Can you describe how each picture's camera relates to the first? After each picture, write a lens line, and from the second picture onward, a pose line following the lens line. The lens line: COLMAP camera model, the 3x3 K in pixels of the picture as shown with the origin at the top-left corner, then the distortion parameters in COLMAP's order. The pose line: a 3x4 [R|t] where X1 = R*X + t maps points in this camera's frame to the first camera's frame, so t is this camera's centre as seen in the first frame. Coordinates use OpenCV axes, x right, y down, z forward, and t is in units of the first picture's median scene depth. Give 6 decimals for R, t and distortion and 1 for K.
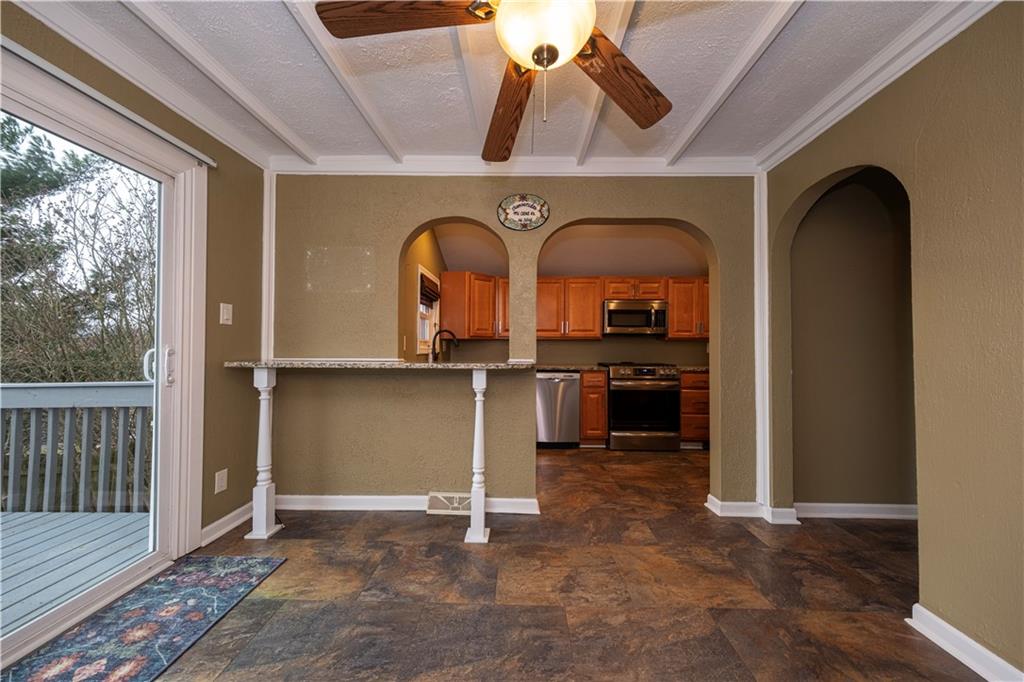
lens RADIAL K [[342.4, 0, 518.8], [0, 342.4, 338.9], [0, 0, 1]] dist [-0.001369, -0.000198]
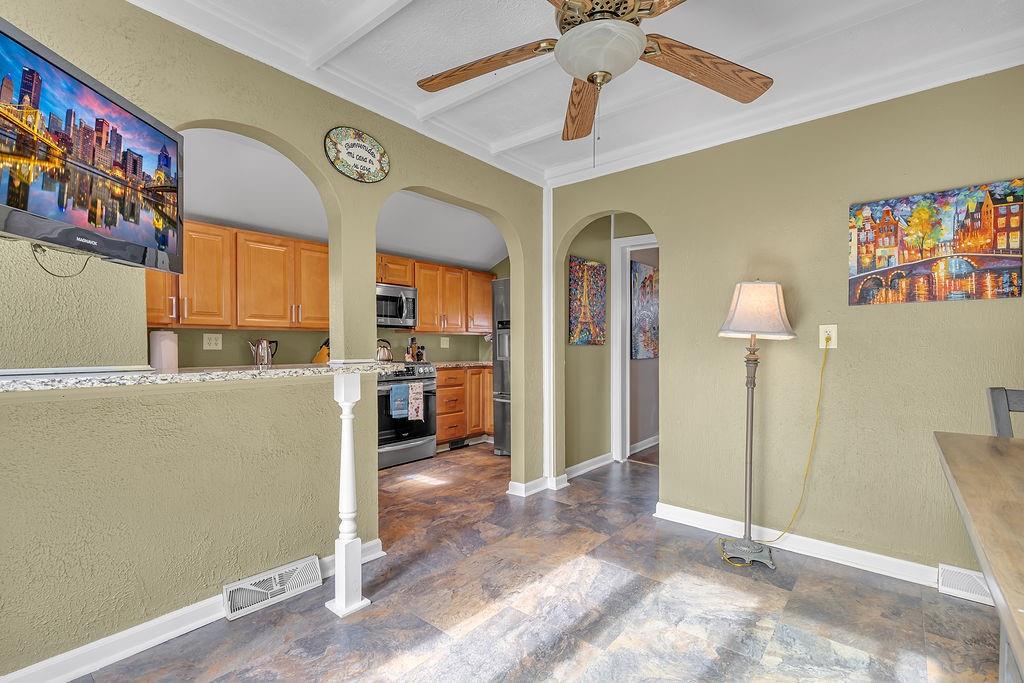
lens RADIAL K [[469.9, 0, 513.9], [0, 469.9, 351.4], [0, 0, 1]] dist [-0.001235, -0.000363]
pose [[0.618858, -0.017352, 0.785311, -0.572371], [-0.018760, 0.999144, 0.036861, 0.000196], [-0.785278, -0.037544, 0.618003, 0.114298]]
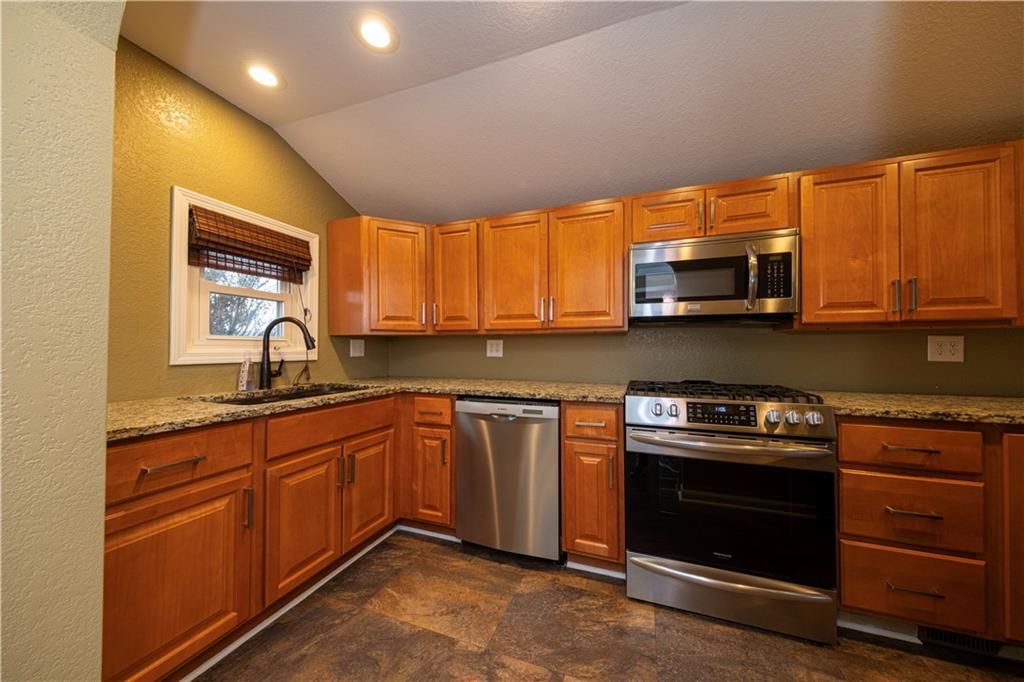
lens RADIAL K [[362.3, 0, 510.1], [0, 362.3, 339.2], [0, 0, 1]] dist [0.012183, 0.000040]
pose [[0.946984, -0.012961, -0.321020, 0.424669], [0.013880, 0.999904, 0.000573, 0.016111], [0.320981, -0.004999, 0.947072, 0.824654]]
